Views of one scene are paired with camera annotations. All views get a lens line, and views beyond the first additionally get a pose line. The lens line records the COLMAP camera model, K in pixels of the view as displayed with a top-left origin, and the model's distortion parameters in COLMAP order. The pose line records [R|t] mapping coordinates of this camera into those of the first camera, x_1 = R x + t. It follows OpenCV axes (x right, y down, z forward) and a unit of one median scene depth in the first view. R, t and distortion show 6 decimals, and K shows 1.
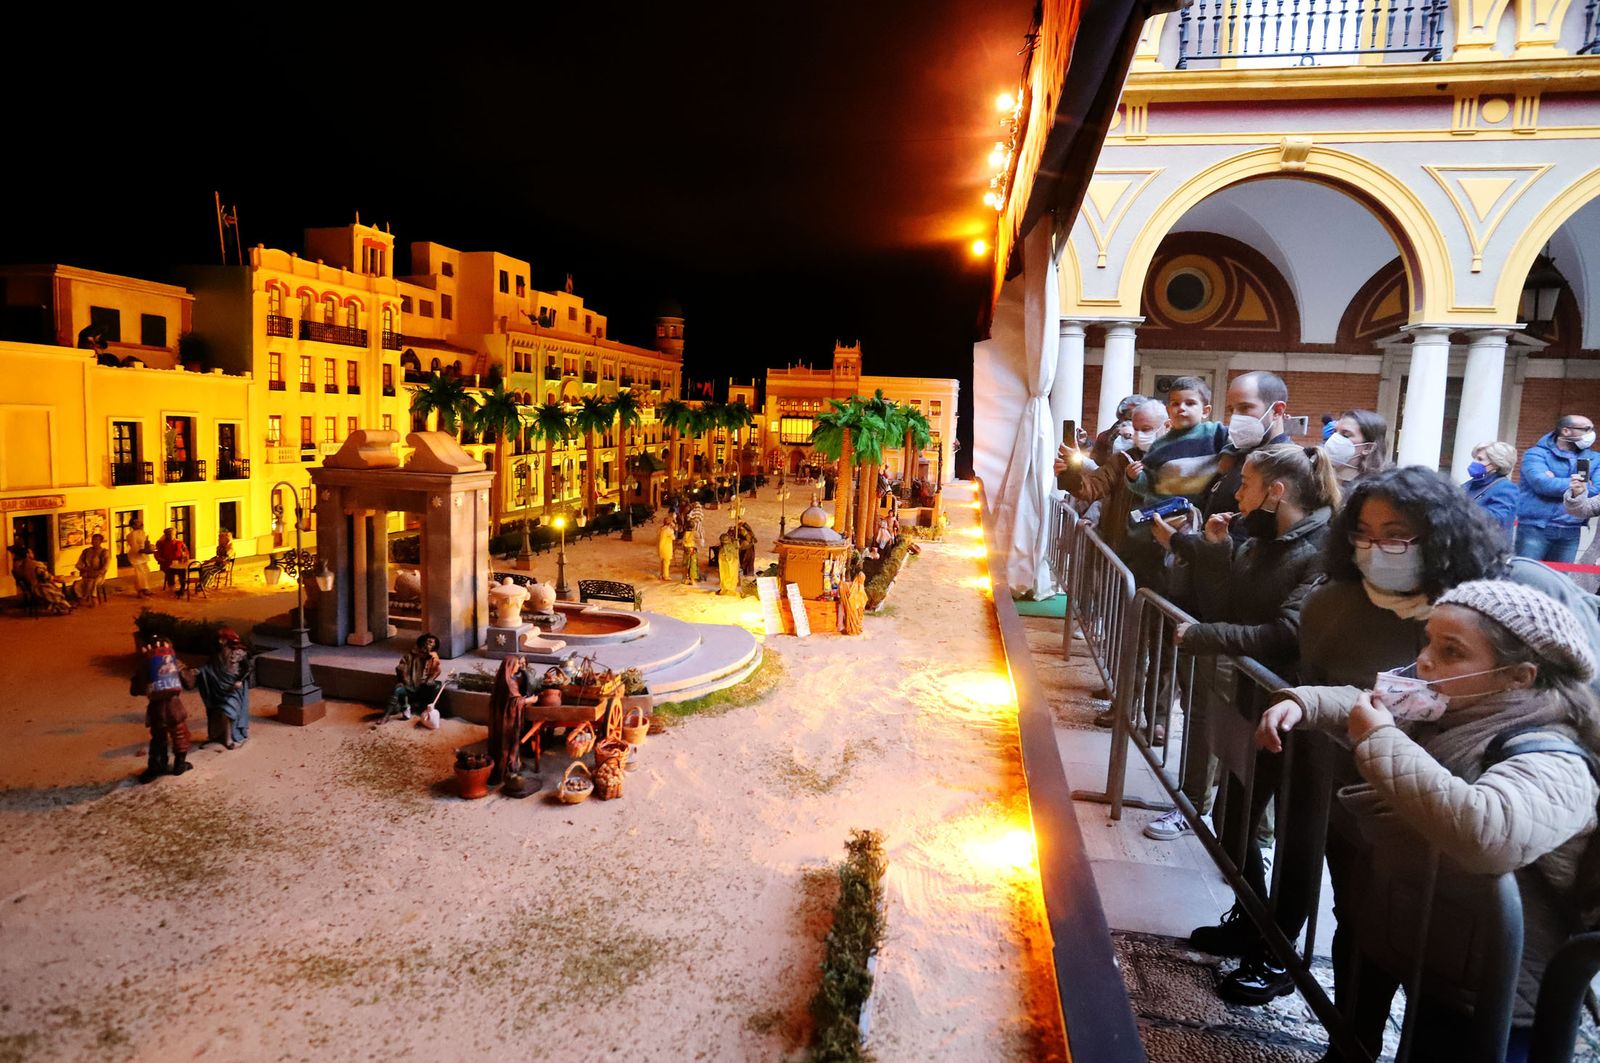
lens RADIAL K [[849.1, 0, 787.8], [0, 849.1, 508.8], [0, 0, 1]] dist [-0.069236, 0.031104]
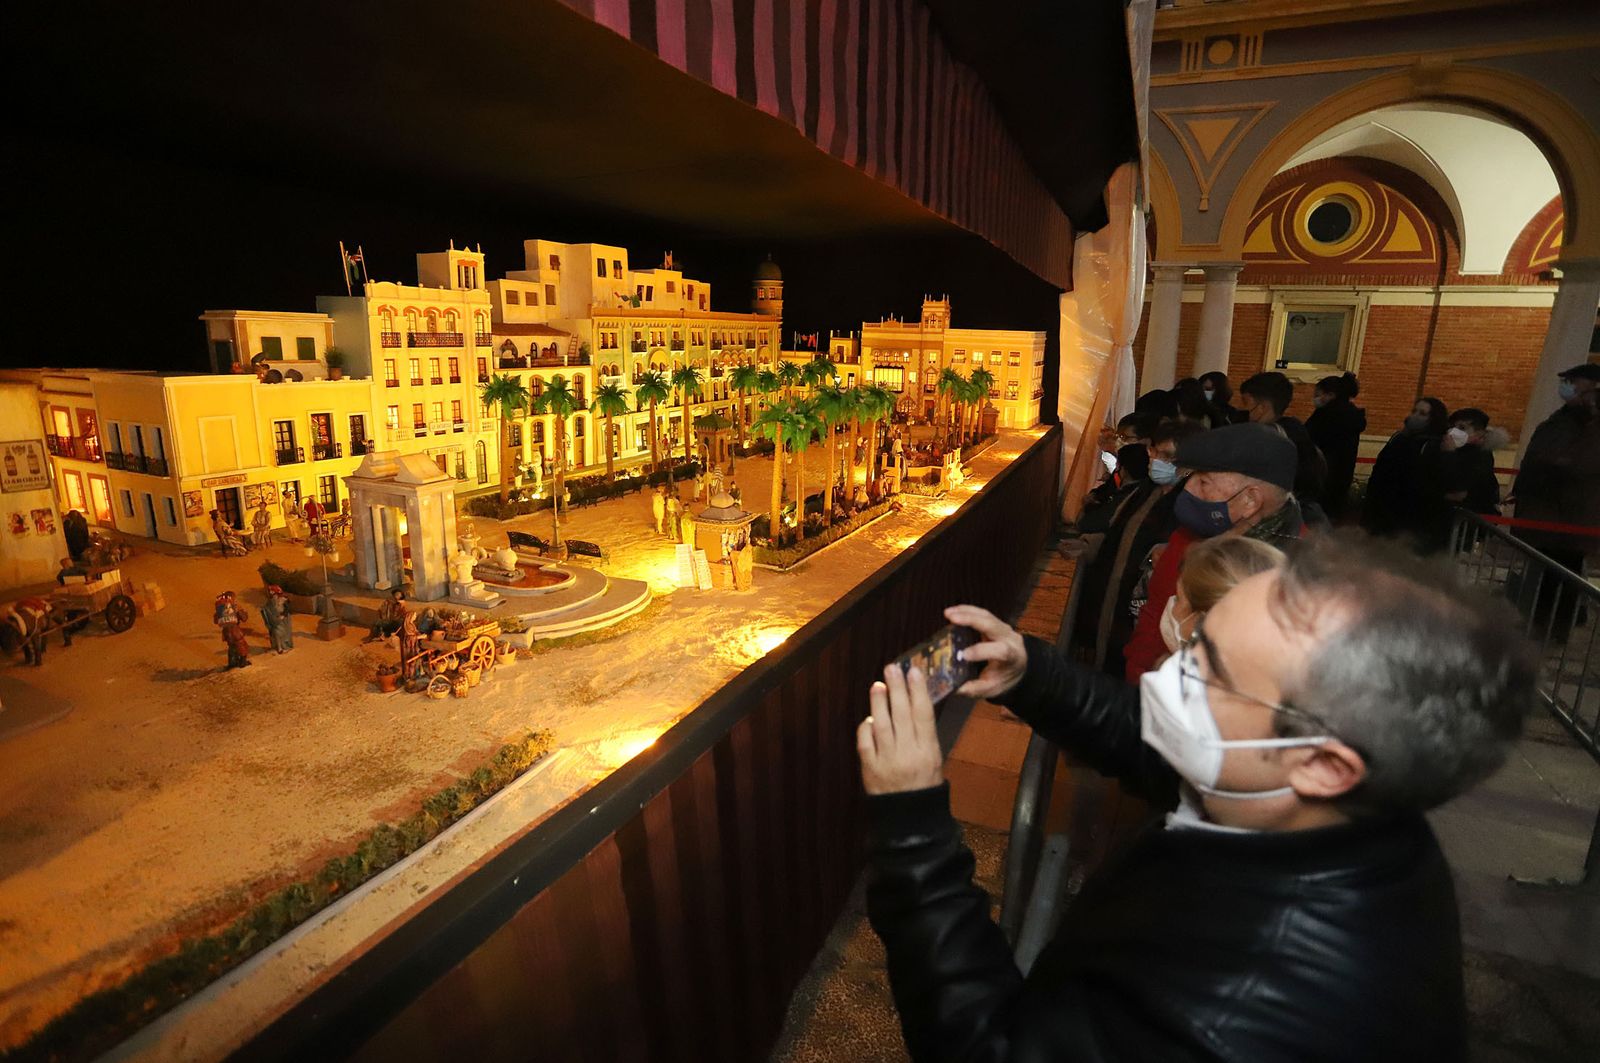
lens RADIAL K [[805.5, 0, 800.0], [0, 805.5, 531.5], [0, 0, 1]] dist [-0.079152, 0.041830]
pose [[0.977726, 0.033365, -0.207217, 0.315986], [-0.006451, 0.991595, 0.129223, -0.079976], [0.209787, -0.125008, 0.969723, -0.146296]]
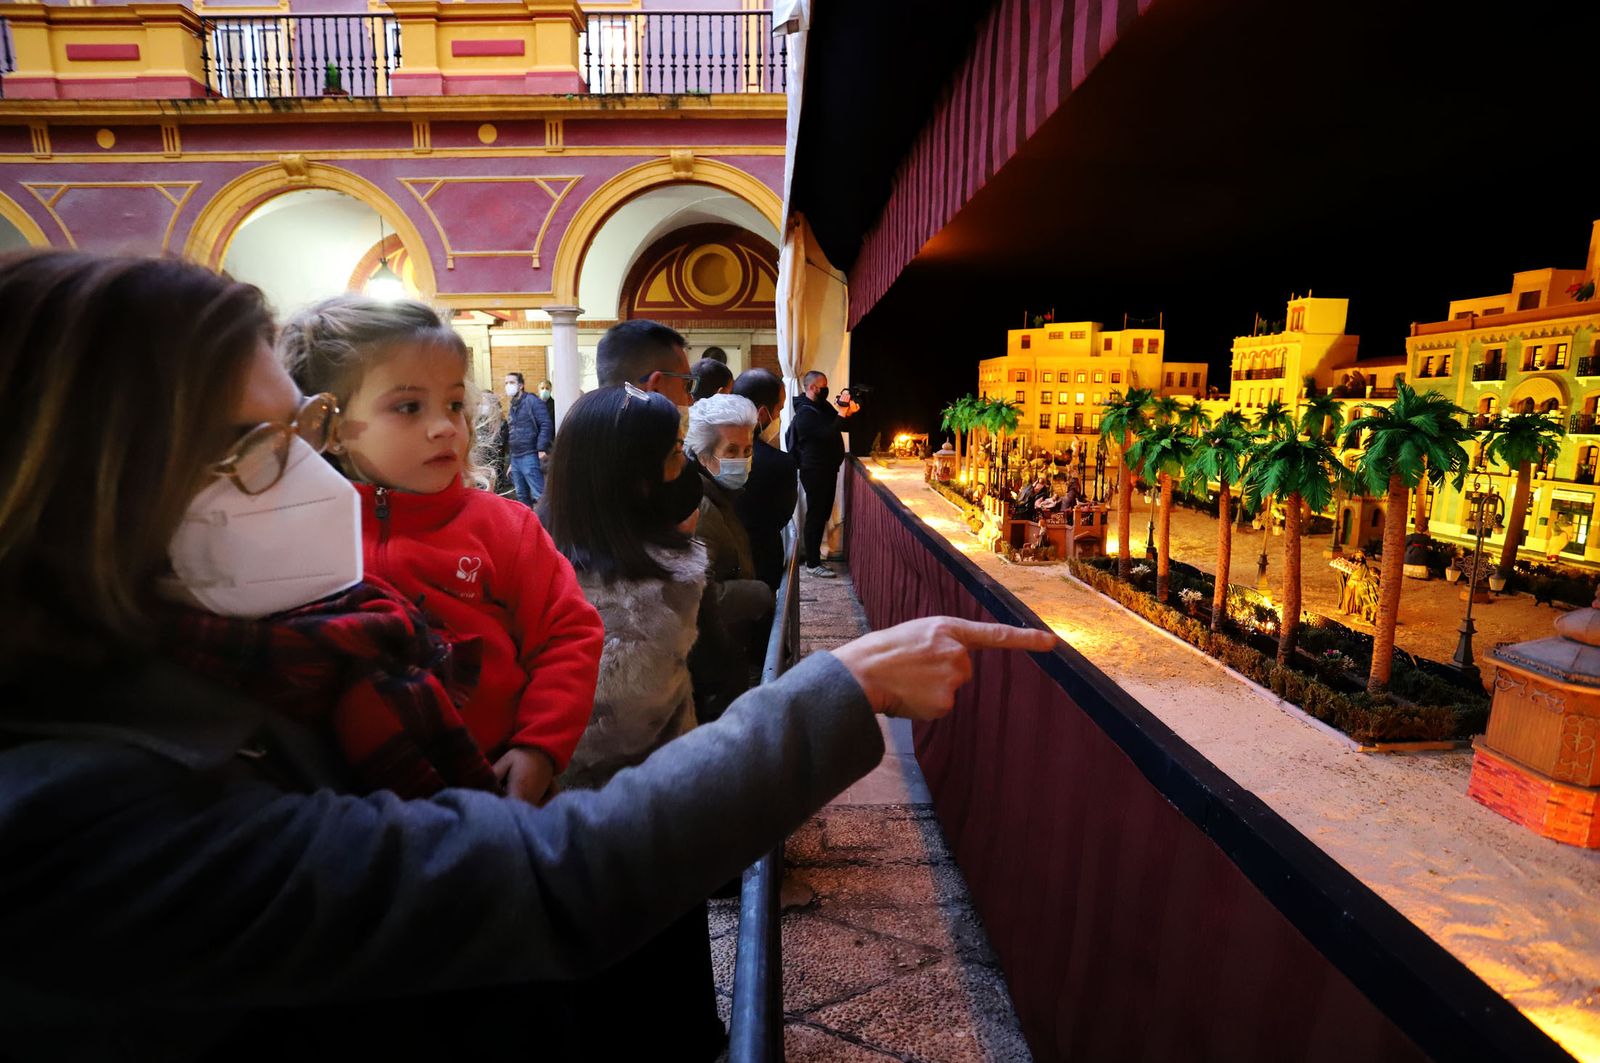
lens RADIAL K [[805.5, 0, 800.0], [0, 805.5, 531.5], [0, 0, 1]] dist [-0.079152, 0.041830]
pose [[-0.974181, -0.002501, -0.225755, 0.831720], [-0.060235, 0.966572, 0.249218, -0.264573], [0.217585, 0.256382, -0.941767, 2.629014]]
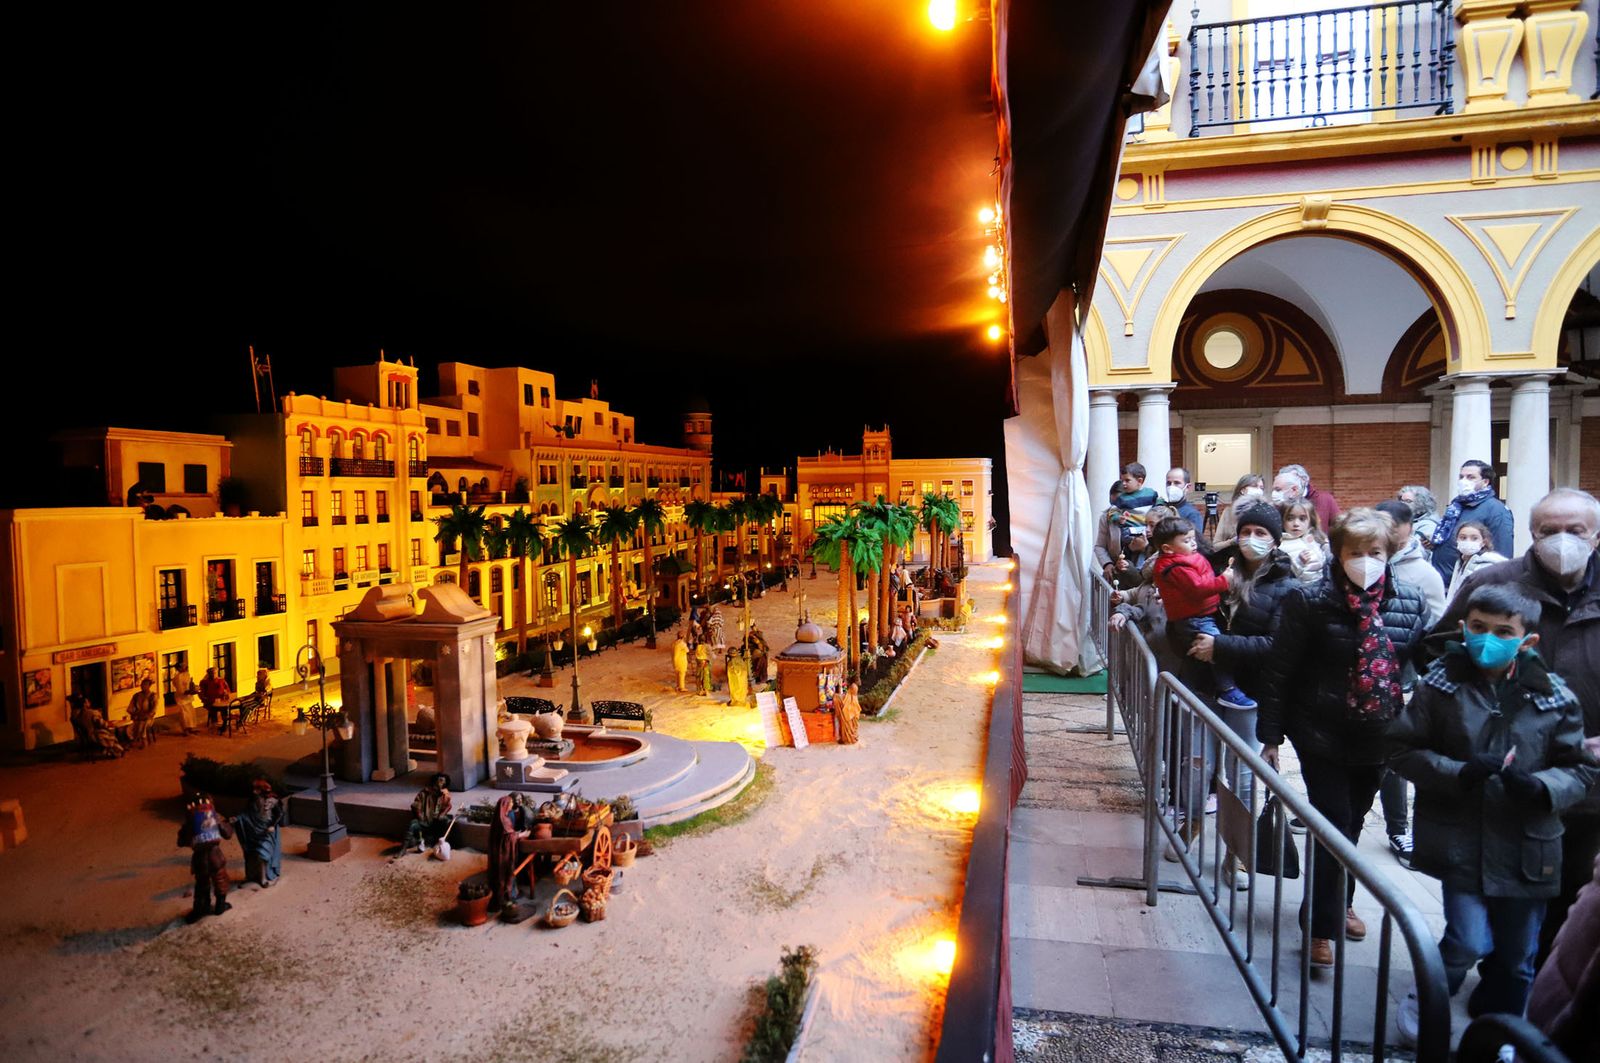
lens RADIAL K [[877.4, 0, 816.5], [0, 877.4, 533.2], [0, 0, 1]] dist [-0.070154, 0.032156]
pose [[0.998254, -0.051814, -0.028356, 0.060190], [0.050109, 0.997066, -0.057859, -0.038306], [0.031271, 0.056337, 0.997922, -0.073711]]
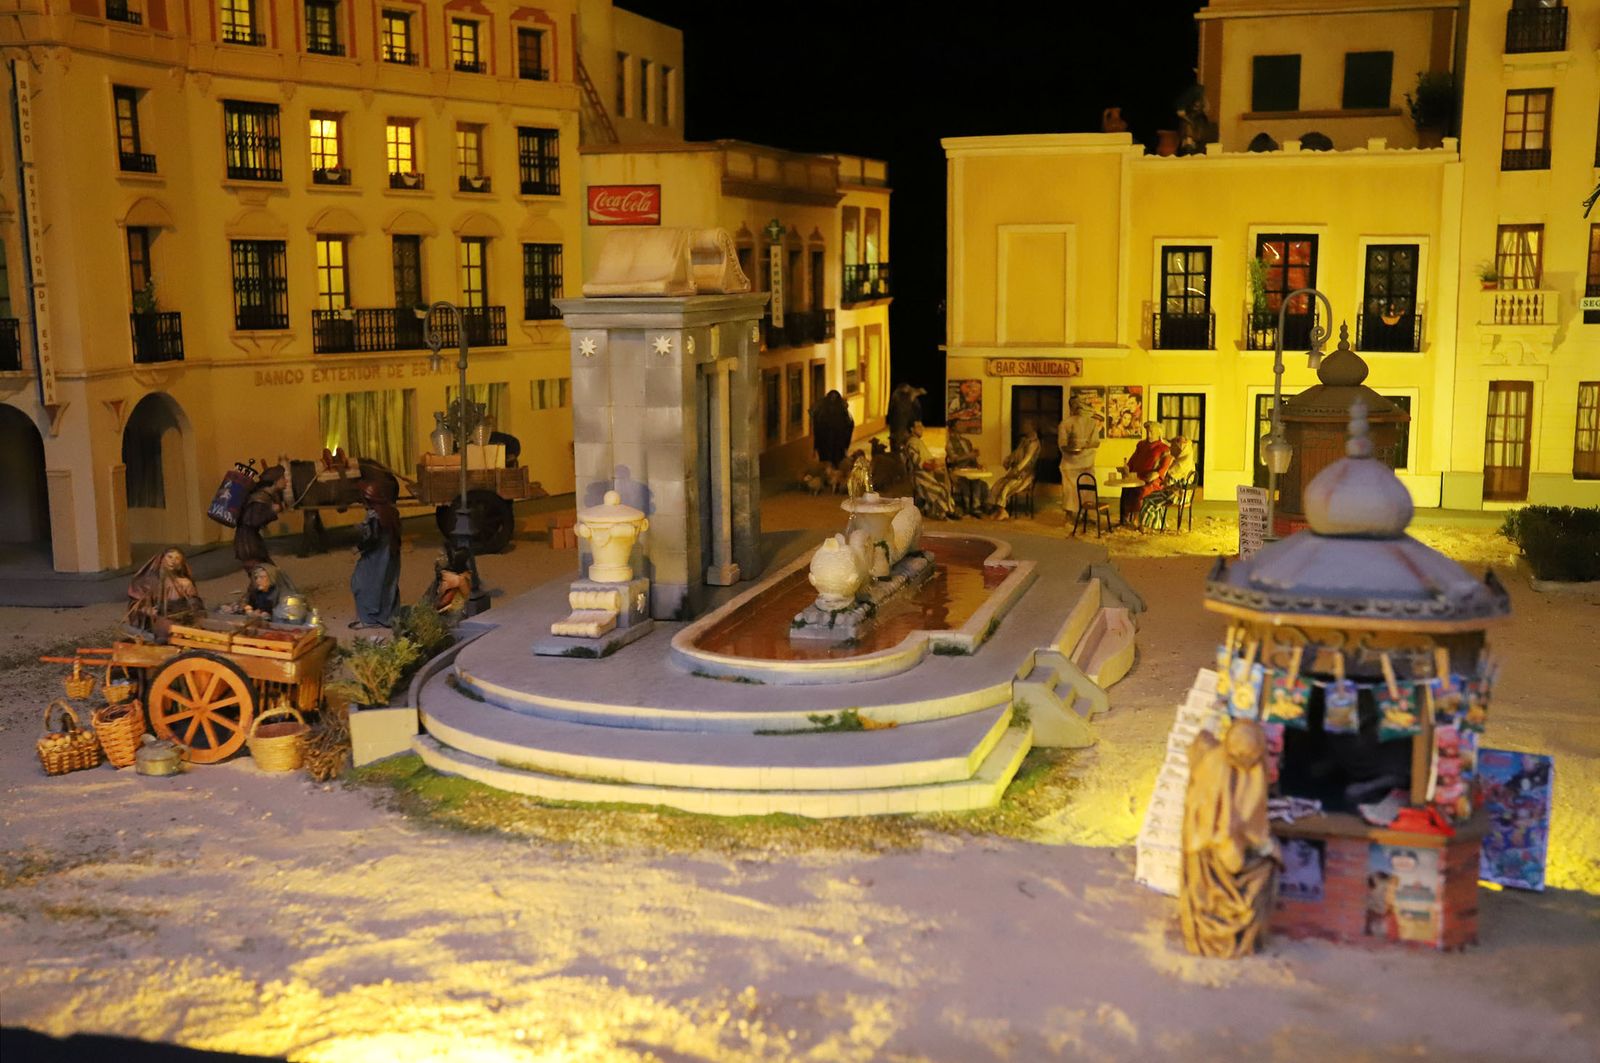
lens RADIAL K [[1768.6, 0, 803.2], [0, 1768.6, 558.1], [0, 0, 1]] dist [0.003119, 0.033925]
pose [[-0.060556, 0.127614, -0.989974, 0.444211], [-0.090414, 0.987015, 0.132764, -0.021223], [0.994061, 0.097547, -0.048231, 0.663500]]
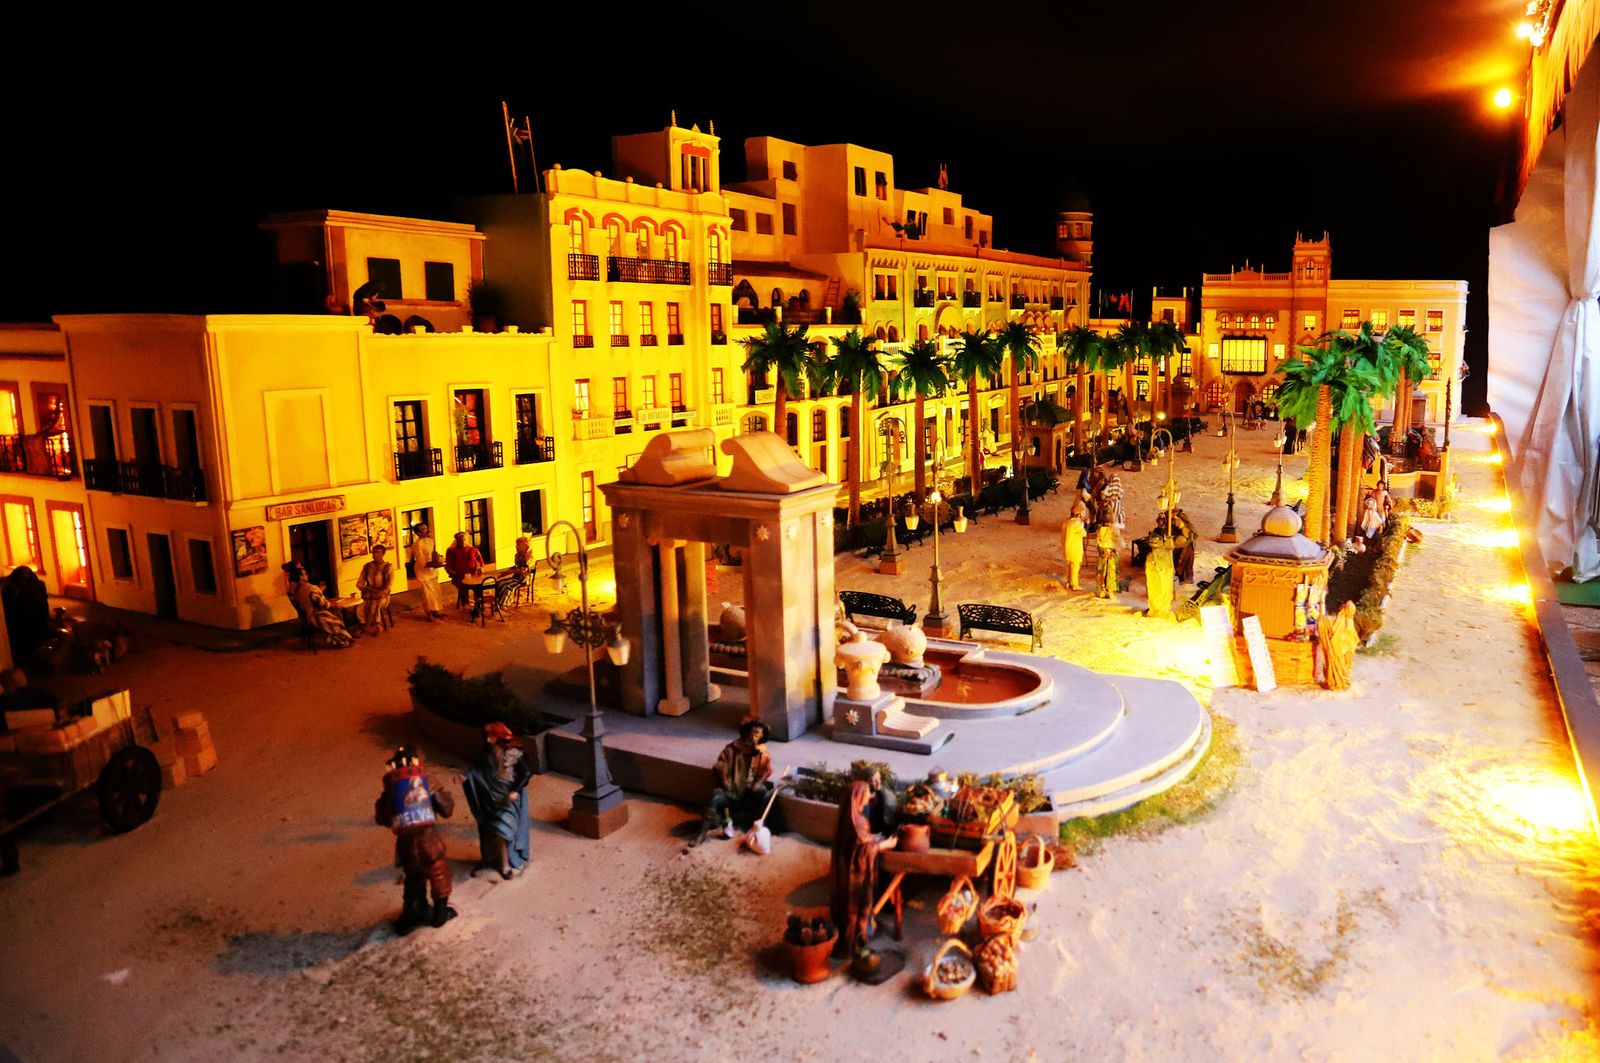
lens RADIAL K [[1081.7, 0, 1036.3], [0, 1081.7, 500.8], [0, 0, 1]] dist [-0.086760, 0.044645]
pose [[0.984573, -0.004299, -0.174924, -0.009887], [0.013806, 0.998490, 0.053173, -0.044538], [0.174431, -0.054767, 0.983145, 0.064334]]
